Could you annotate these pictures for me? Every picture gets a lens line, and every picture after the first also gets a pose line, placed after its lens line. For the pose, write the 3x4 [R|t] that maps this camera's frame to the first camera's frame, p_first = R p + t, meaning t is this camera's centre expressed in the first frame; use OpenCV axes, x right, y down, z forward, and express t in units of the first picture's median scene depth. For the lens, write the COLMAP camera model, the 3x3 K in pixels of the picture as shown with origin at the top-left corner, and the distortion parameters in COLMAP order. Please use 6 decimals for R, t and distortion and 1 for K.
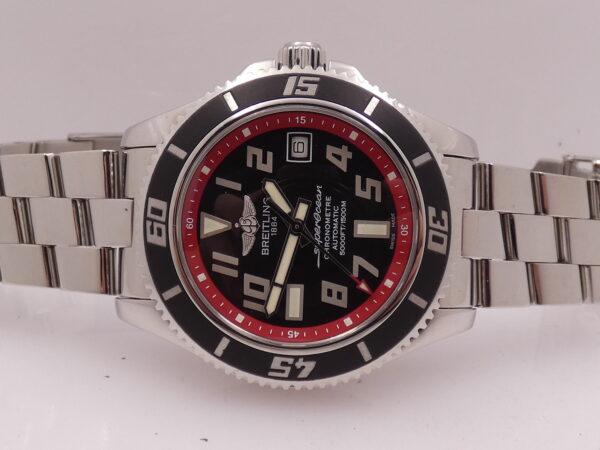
lens RADIAL K [[923.5, 0, 313.6], [0, 923.5, 225.7], [0, 0, 1]] dist [0.006586, -0.077662]
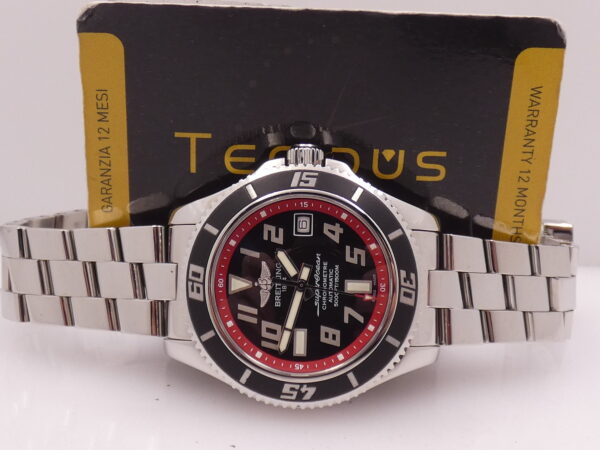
lens RADIAL K [[923.5, 0, 313.6], [0, 923.5, 225.7], [0, 0, 1]] dist [0.006586, -0.077662]
pose [[0.999879, -0.005296, -0.014598, 0.018937], [0.004844, 0.999512, -0.030853, -0.043133], [0.014754, 0.030778, 0.999417, -0.325775]]
